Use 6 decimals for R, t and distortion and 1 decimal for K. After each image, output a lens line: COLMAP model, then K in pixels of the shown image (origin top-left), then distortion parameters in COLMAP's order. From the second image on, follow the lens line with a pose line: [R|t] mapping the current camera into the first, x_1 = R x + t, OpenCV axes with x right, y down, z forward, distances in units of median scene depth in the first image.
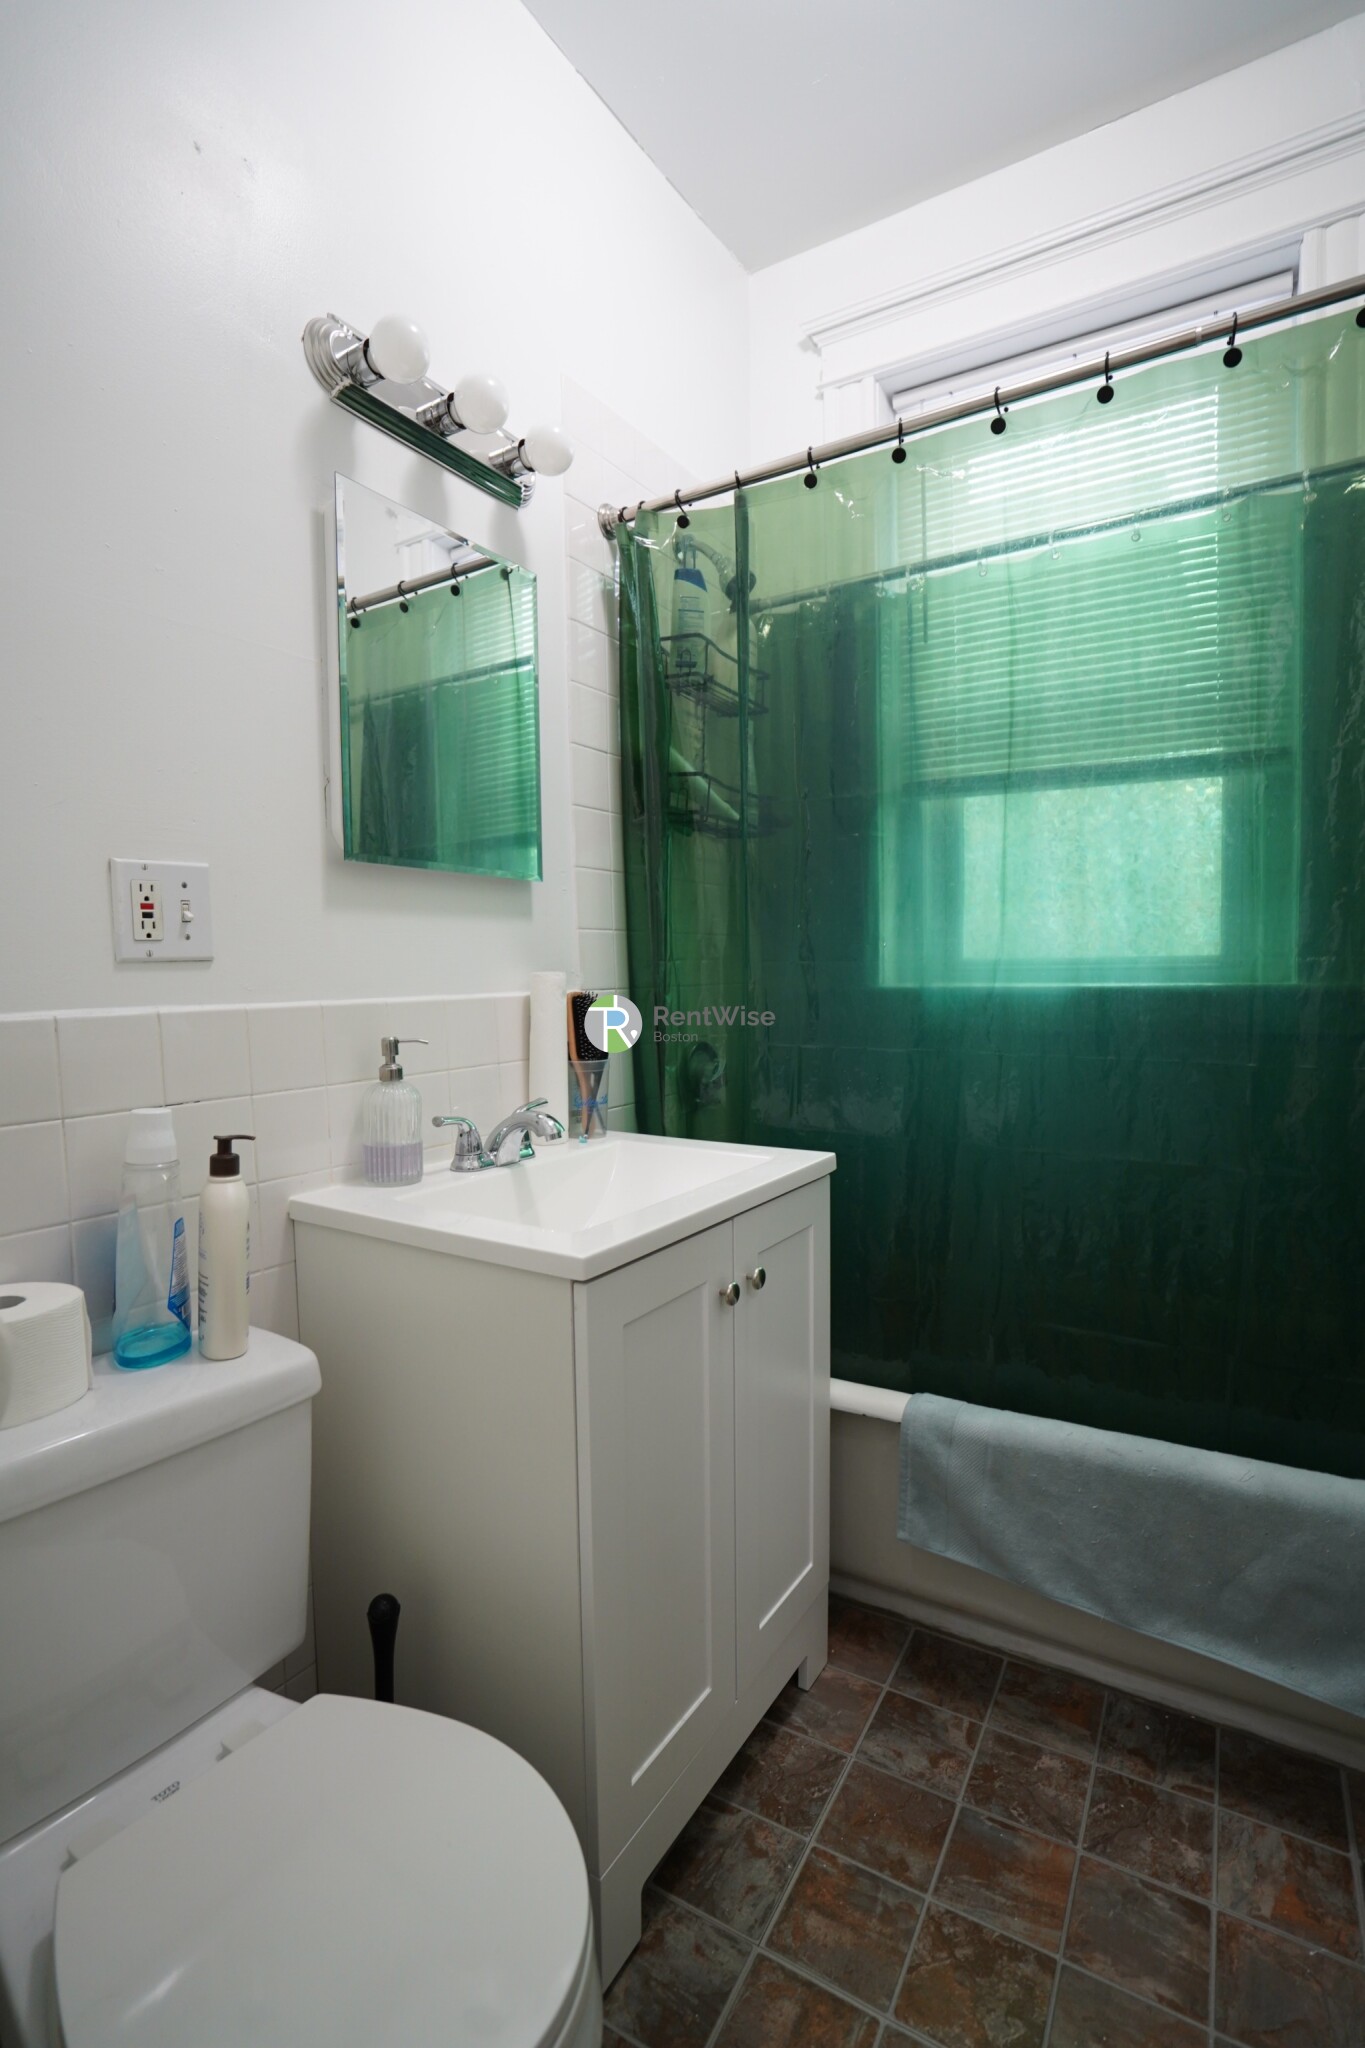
lens RADIAL K [[947.4, 0, 682.5], [0, 947.4, 1024.0], [0, 0, 1]] dist [-0.062358, 0.025371]
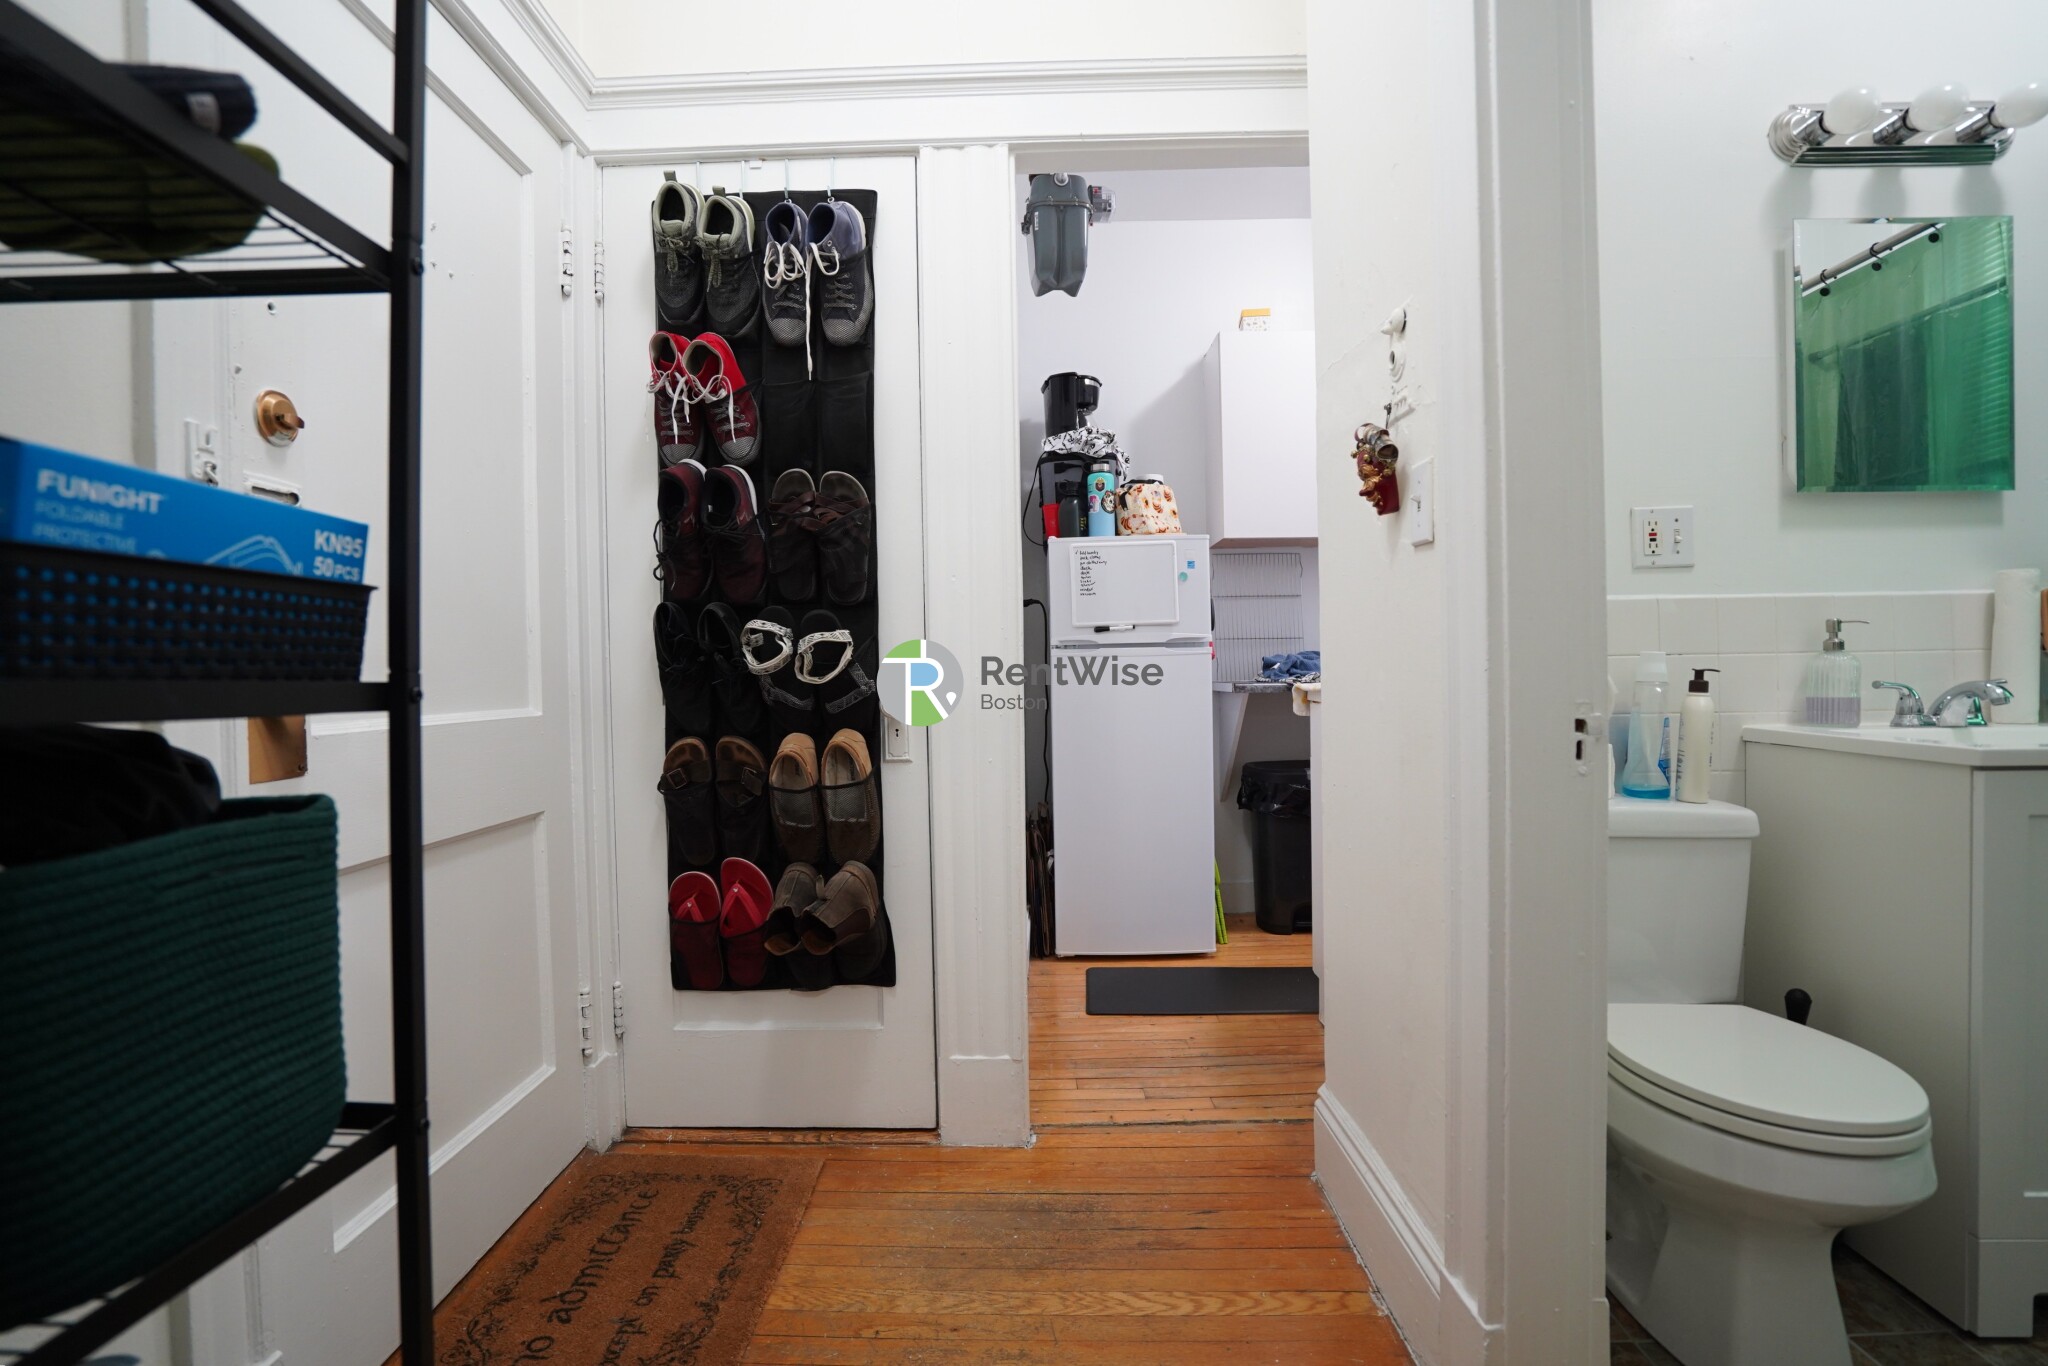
lens RADIAL K [[976.0, 0, 1015.3], [0, 976.0, 678.4], [0, 0, 1]] dist [-0.032044, 0.009647]
pose [[0.493144, 0.018039, -0.869761, 0.317693], [-0.045290, 0.998962, -0.004961, 0.164318], [0.868768, 0.041838, 0.493449, -0.719218]]
